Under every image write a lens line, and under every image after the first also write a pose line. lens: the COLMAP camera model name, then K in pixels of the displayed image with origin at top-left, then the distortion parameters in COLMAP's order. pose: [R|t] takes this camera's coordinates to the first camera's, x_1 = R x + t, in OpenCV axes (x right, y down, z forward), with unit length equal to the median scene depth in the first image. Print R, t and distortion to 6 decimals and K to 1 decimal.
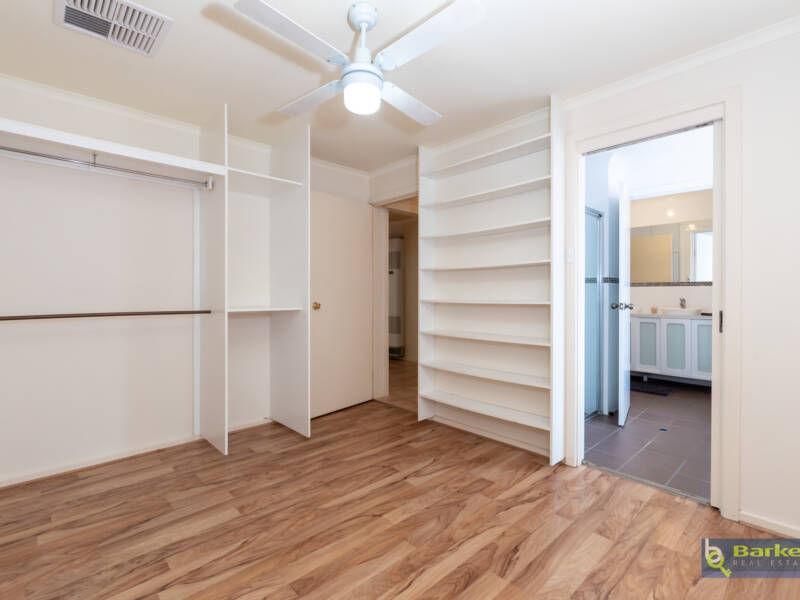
lens RADIAL K [[385.6, 0, 396.8], [0, 385.6, 298.3], [0, 0, 1]] dist [0.001138, 0.000252]
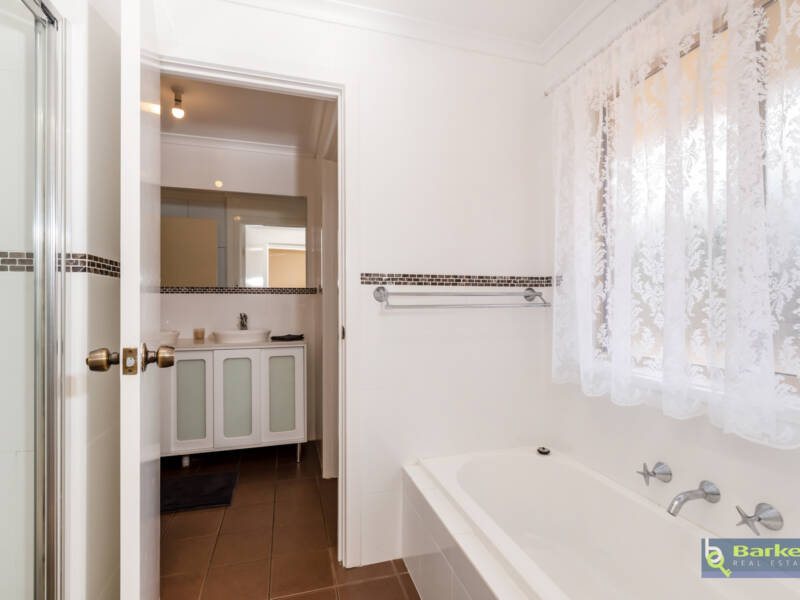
lens RADIAL K [[385.6, 0, 396.8], [0, 385.6, 298.3], [0, 0, 1]] dist [0.001138, 0.000252]
pose [[0.451671, 0.012449, 0.892098, 0.317683], [0.009665, 0.999776, -0.018846, -0.011151], [-0.892132, 0.017135, 0.451450, 0.531145]]
